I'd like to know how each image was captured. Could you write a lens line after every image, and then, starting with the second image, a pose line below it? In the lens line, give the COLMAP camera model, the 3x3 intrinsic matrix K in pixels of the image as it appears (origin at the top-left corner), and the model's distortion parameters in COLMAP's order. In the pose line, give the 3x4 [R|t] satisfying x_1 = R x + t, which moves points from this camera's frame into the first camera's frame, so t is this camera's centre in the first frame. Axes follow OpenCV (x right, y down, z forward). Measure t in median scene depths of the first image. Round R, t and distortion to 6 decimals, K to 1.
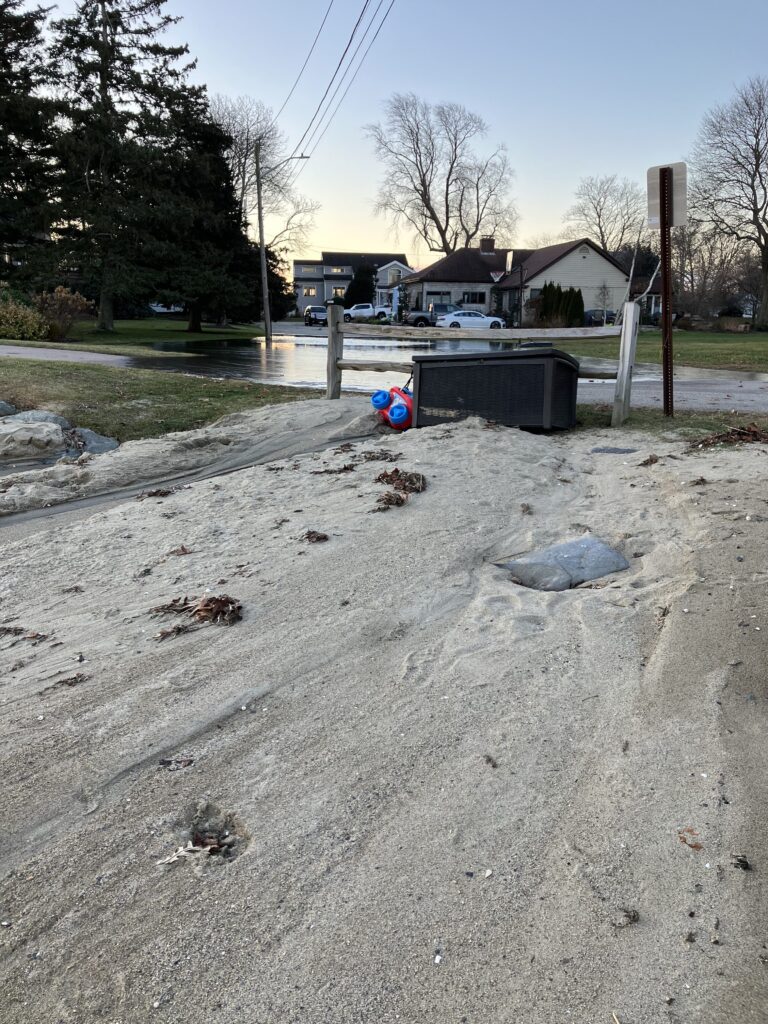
lens RADIAL K [[844.3, 0, 384.0], [0, 844.3, 512.0], [0, 0, 1]] dist [0.008036, -0.010112]
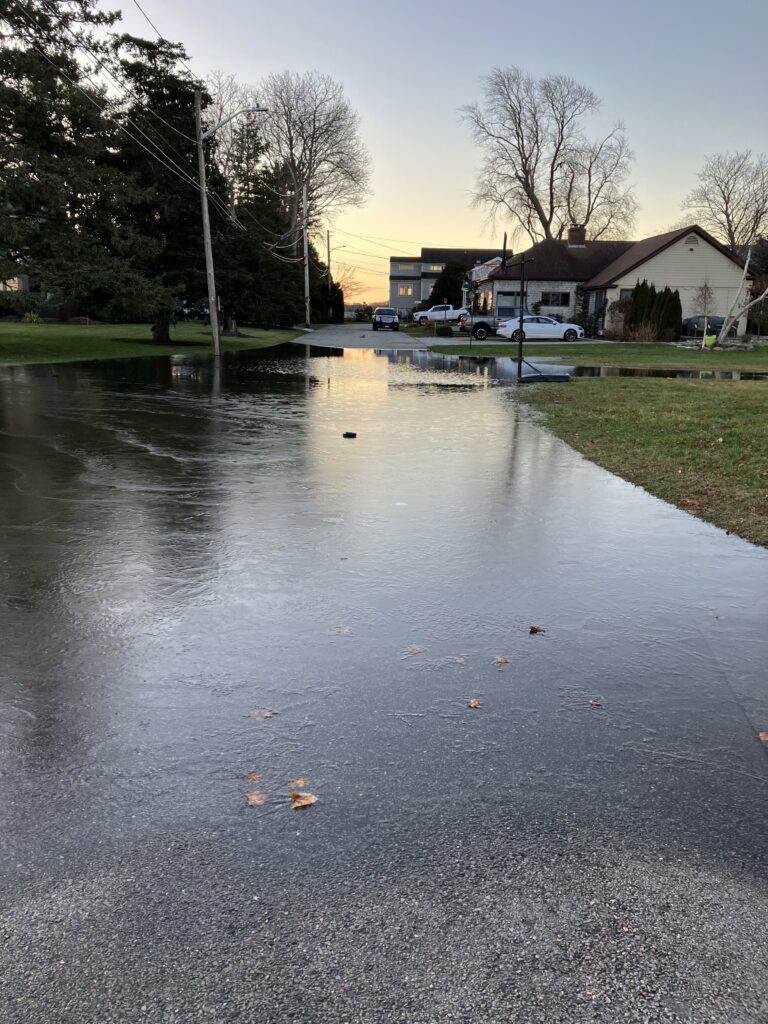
lens RADIAL K [[816.9, 0, 384.0], [0, 816.9, 512.0], [0, 0, 1]] dist [0.004942, -0.001473]
pose [[0.985854, 0.046163, -0.161126, 0.059176], [-0.044553, 0.998915, 0.013593, -0.035645], [0.161579, -0.006222, 0.986840, 0.131639]]
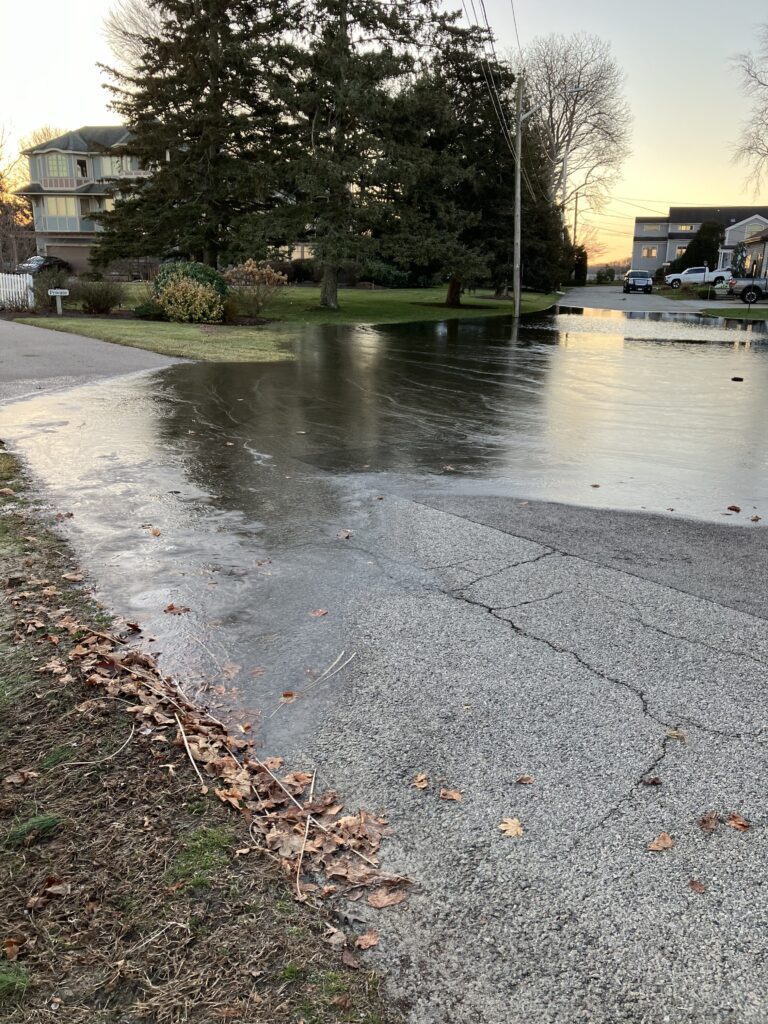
lens RADIAL K [[816.8, 0, 384.0], [0, 816.8, 512.0], [0, 0, 1]] dist [0.013325, 0.003639]
pose [[0.912716, 0.115983, -0.391789, 0.037560], [-0.094569, 0.992794, 0.073592, -0.025757], [0.397501, -0.030118, 0.917107, 0.083435]]
